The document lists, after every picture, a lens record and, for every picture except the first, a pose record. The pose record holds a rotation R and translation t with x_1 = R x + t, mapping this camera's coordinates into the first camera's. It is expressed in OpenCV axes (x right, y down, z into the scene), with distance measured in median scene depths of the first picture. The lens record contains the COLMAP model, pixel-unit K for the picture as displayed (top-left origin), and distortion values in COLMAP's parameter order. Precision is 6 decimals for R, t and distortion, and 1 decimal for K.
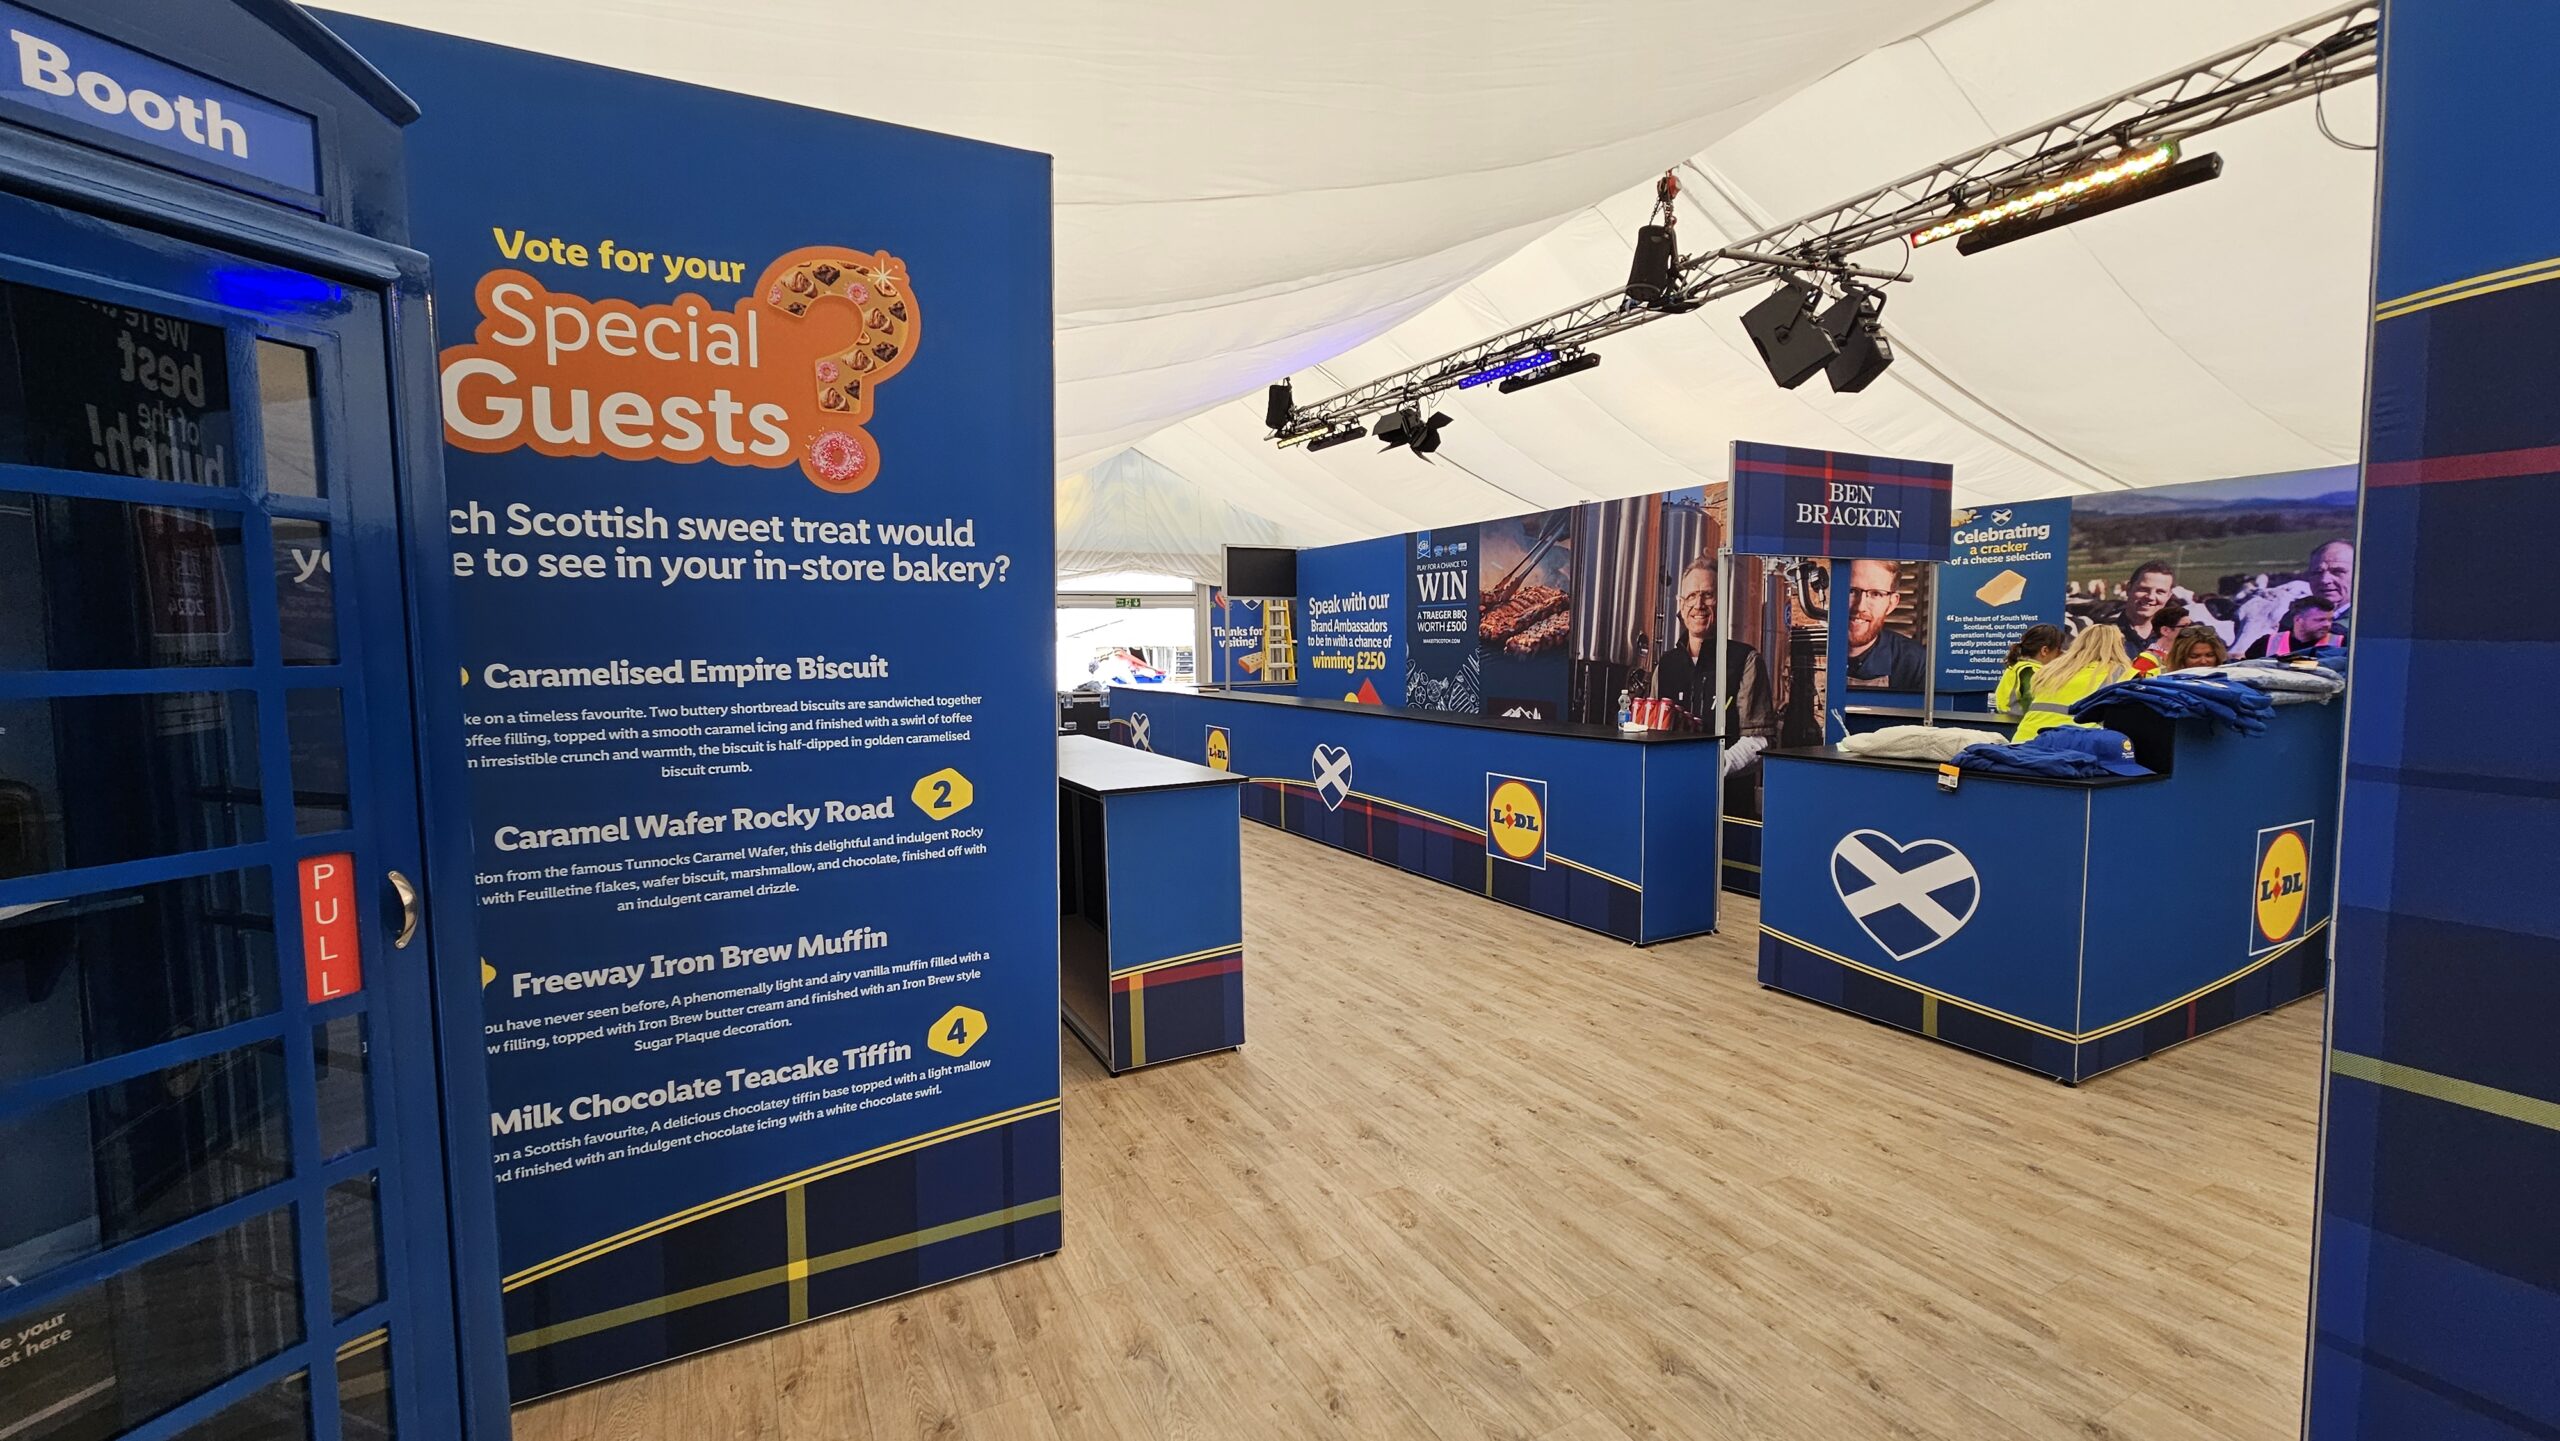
lens RADIAL K [[1076.7, 0, 1279.9], [0, 1076.7, 724.1], [0, 0, 1]] dist [0.012071, -0.000060]
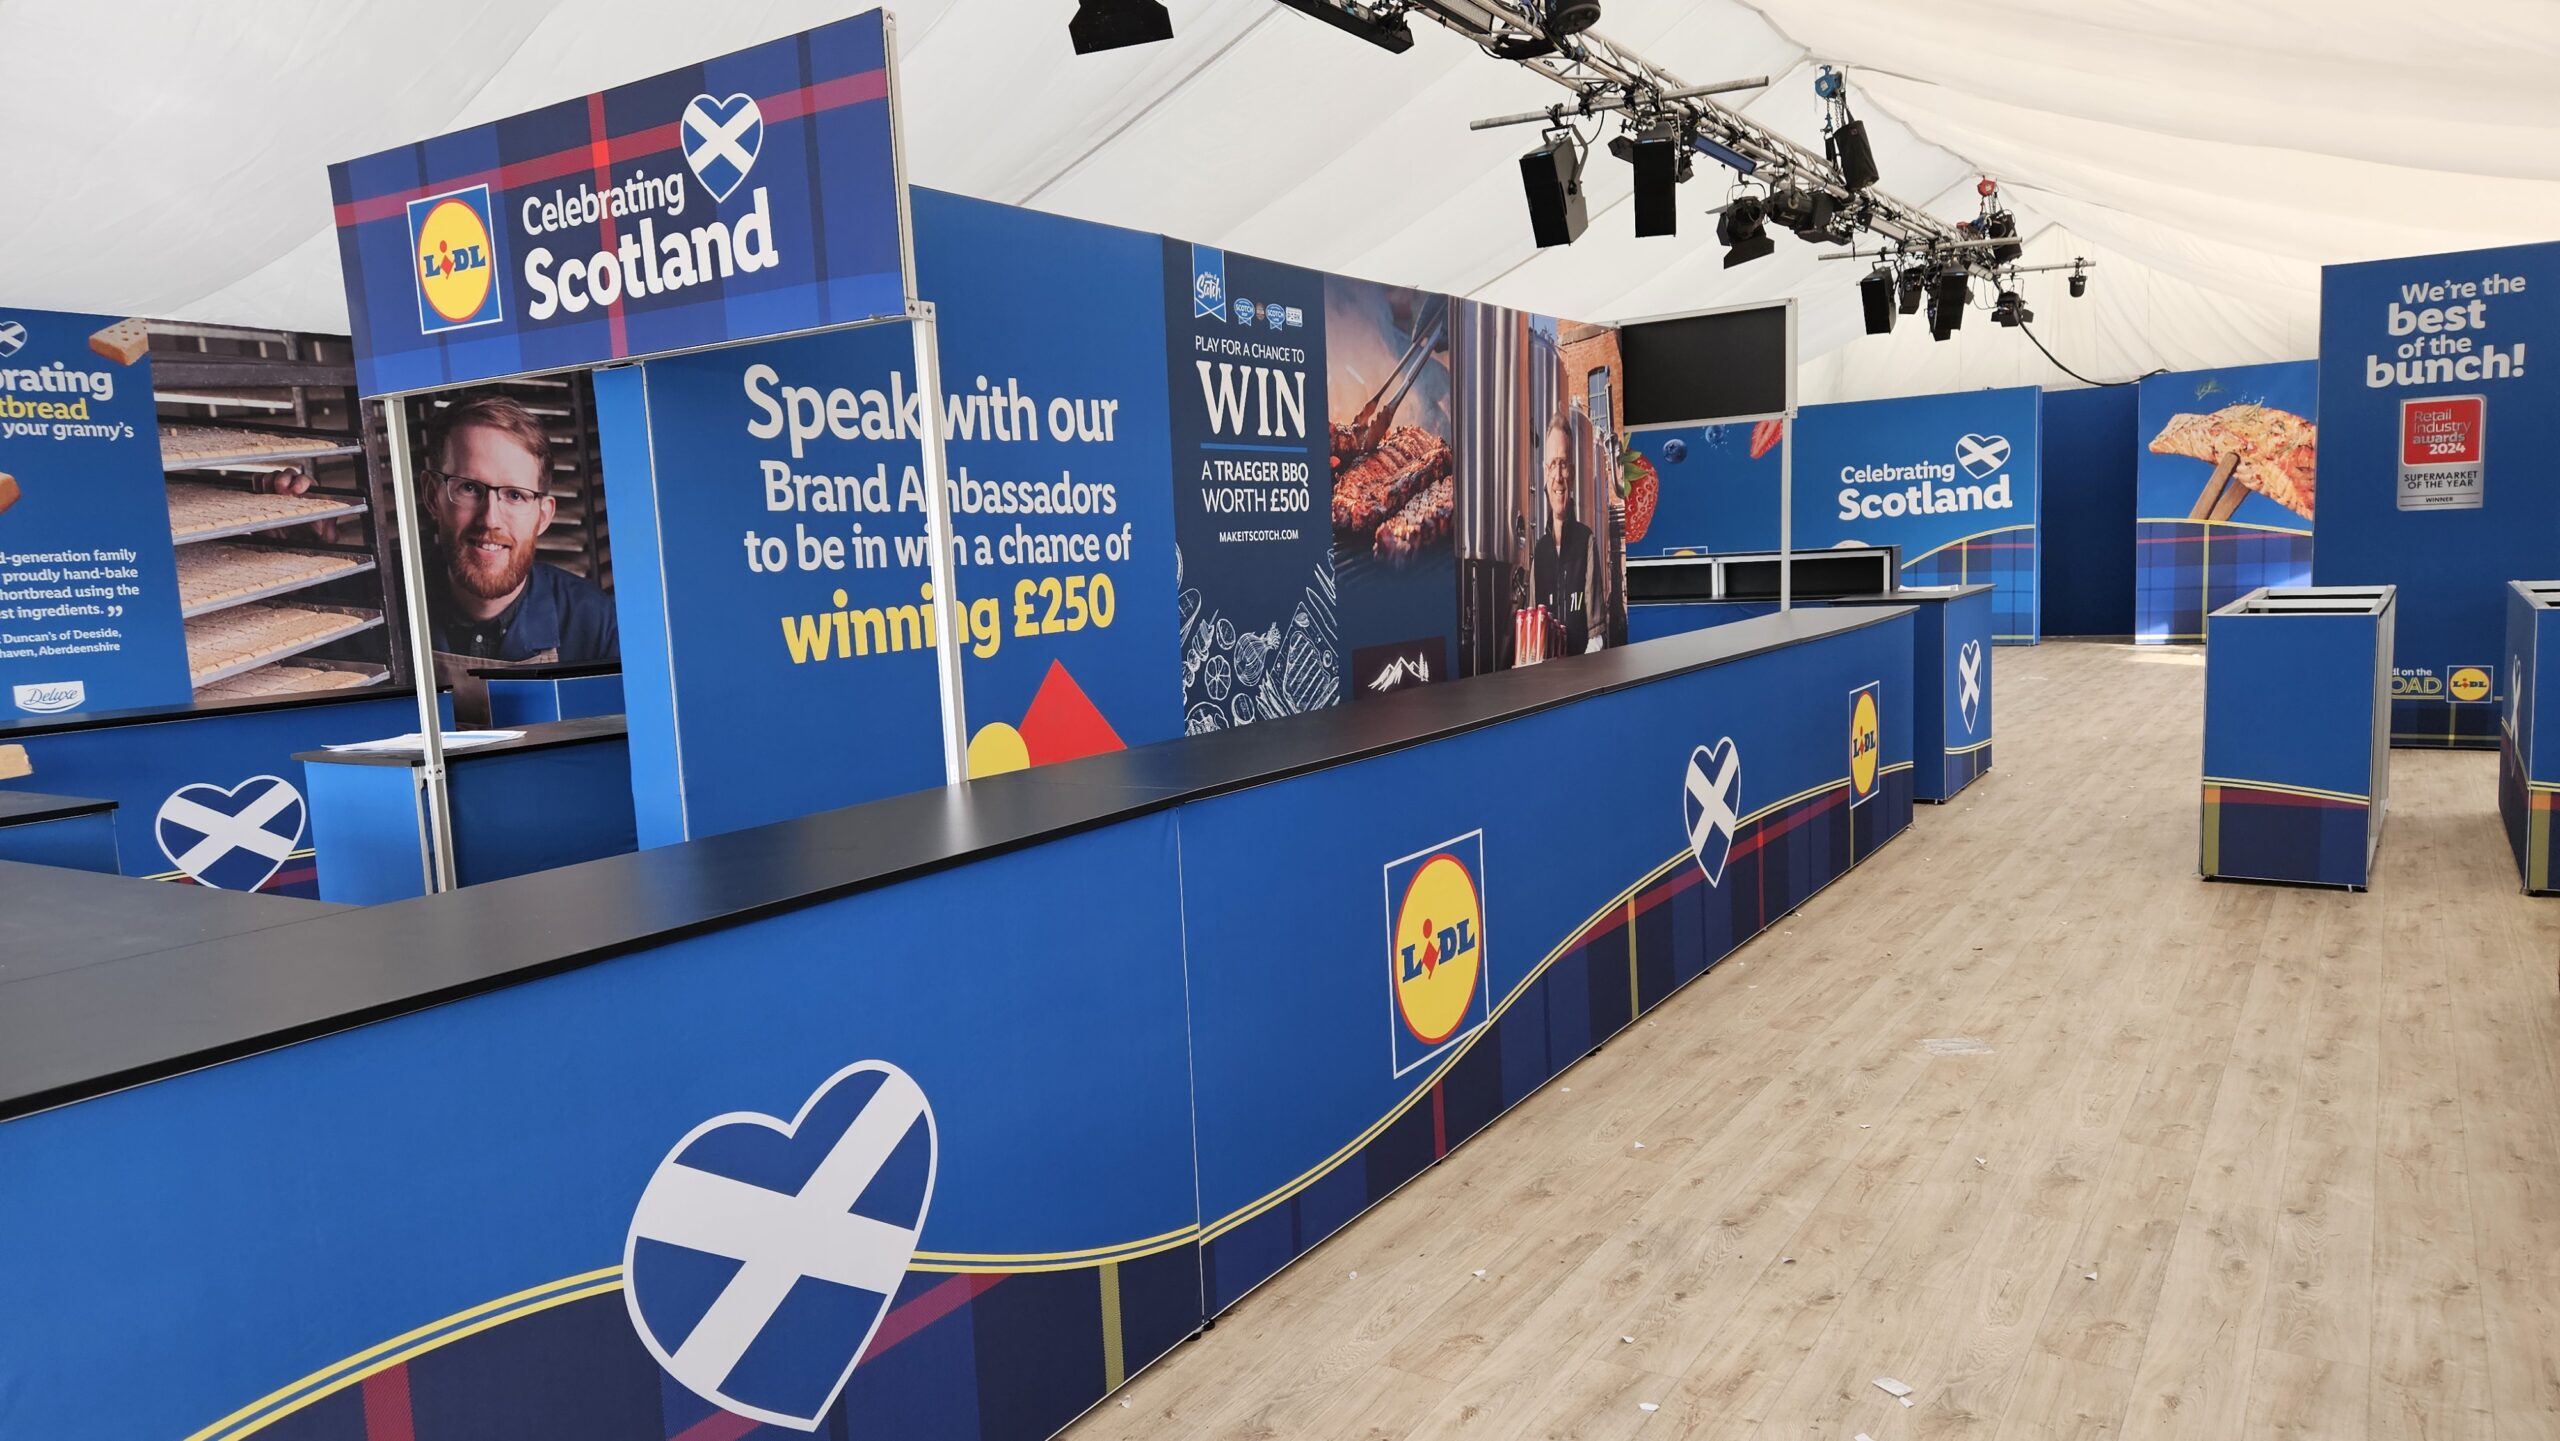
lens RADIAL K [[1691.5, 0, 1244.8], [0, 1691.5, 756.3], [0, 0, 1]] dist [0.066242, -0.052219]
pose [[-0.486991, -0.072225, 0.870415, -0.451567], [0.125353, 0.980478, 0.151492, -0.100883], [-0.864365, 0.182884, -0.468431, 1.432187]]
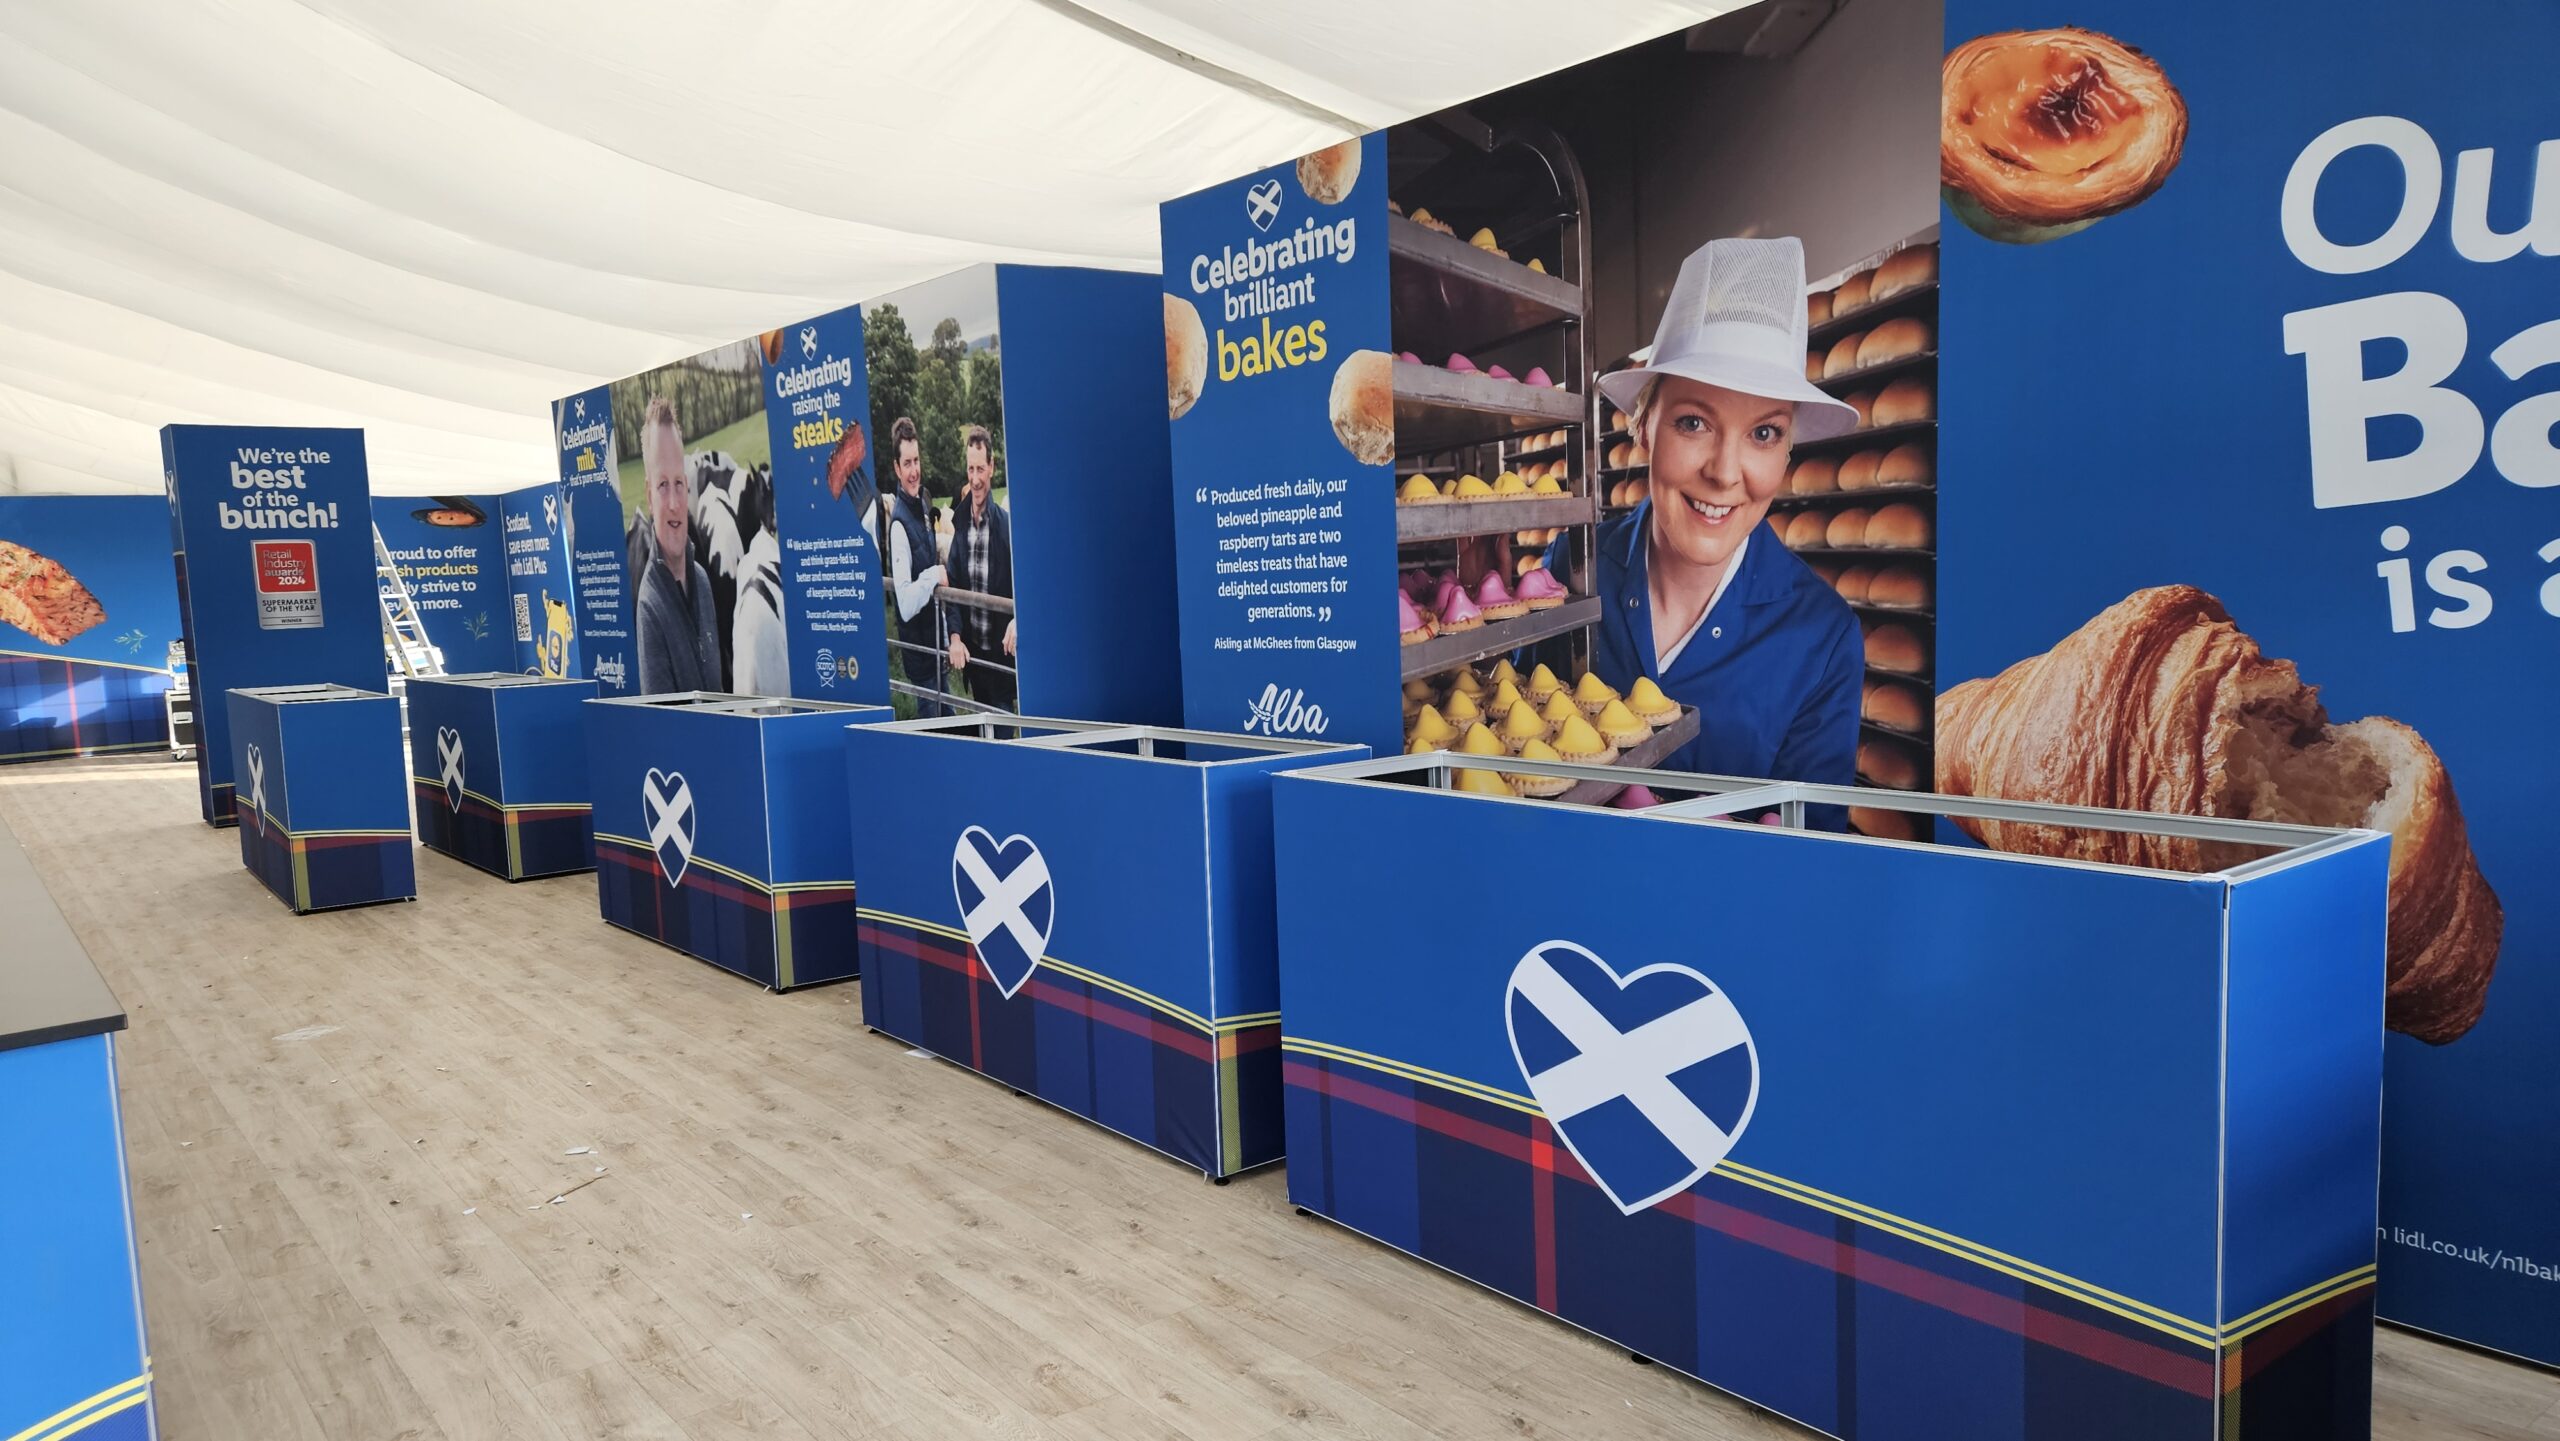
lens RADIAL K [[1691.5, 0, 1206.8], [0, 1691.5, 760.3], [0, 0, 1]] dist [0.066242, -0.052219]
pose [[-0.984208, 0.072948, -0.161286, -0.341354], [0.041058, 0.980367, 0.192862, -0.125823], [0.172188, 0.183194, -0.967880, 1.718978]]
